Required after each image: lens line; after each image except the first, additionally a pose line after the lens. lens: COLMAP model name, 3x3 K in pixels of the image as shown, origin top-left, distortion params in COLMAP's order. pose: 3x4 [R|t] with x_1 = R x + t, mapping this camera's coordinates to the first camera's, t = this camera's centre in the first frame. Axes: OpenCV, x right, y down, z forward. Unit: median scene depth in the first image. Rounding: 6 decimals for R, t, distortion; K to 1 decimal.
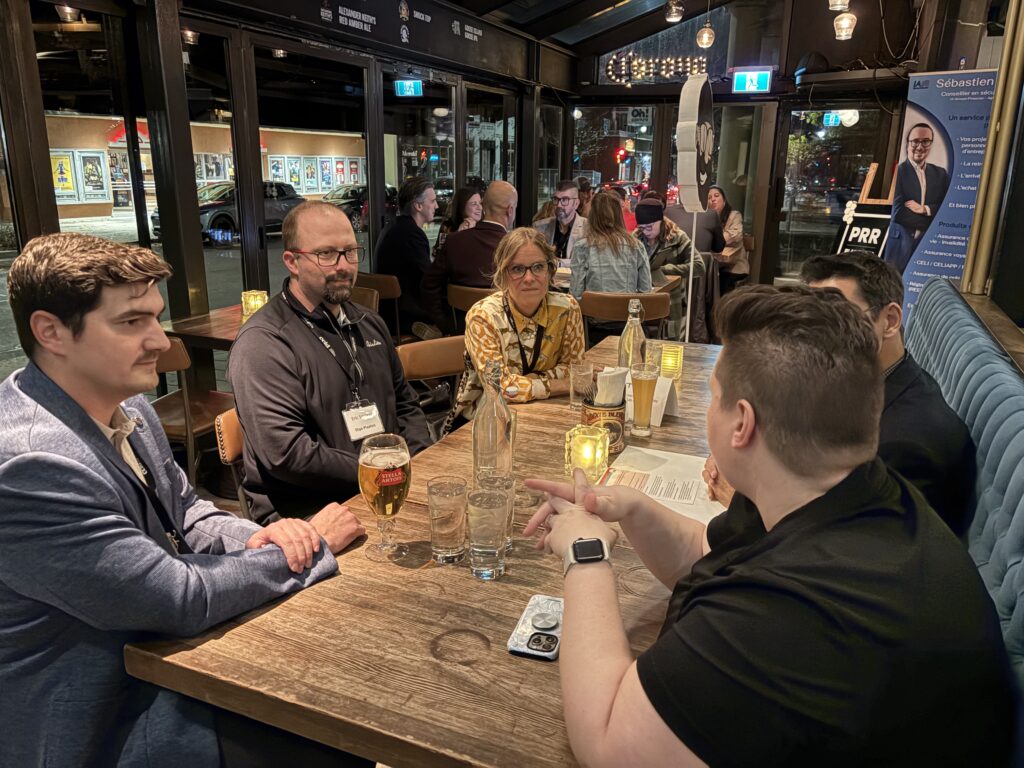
lens RADIAL K [[778.4, 0, 512.0], [0, 778.4, 384.0], [0, 0, 1]] dist [0.034001, -0.003486]
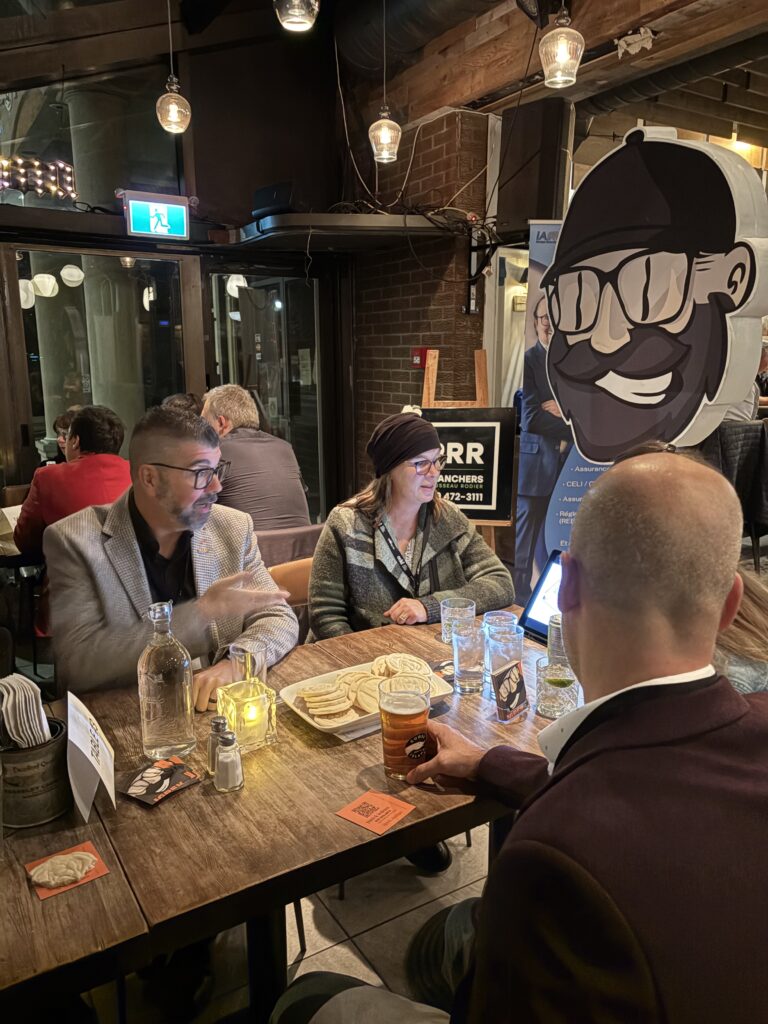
lens RADIAL K [[778.4, 0, 384.0], [0, 778.4, 512.0], [0, 0, 1]] dist [0.034001, -0.003486]
pose [[0.569568, -0.178508, 0.802326, -0.096491], [0.239400, 0.969839, 0.045829, -0.129461], [-0.786308, 0.165974, 0.595124, 0.455956]]
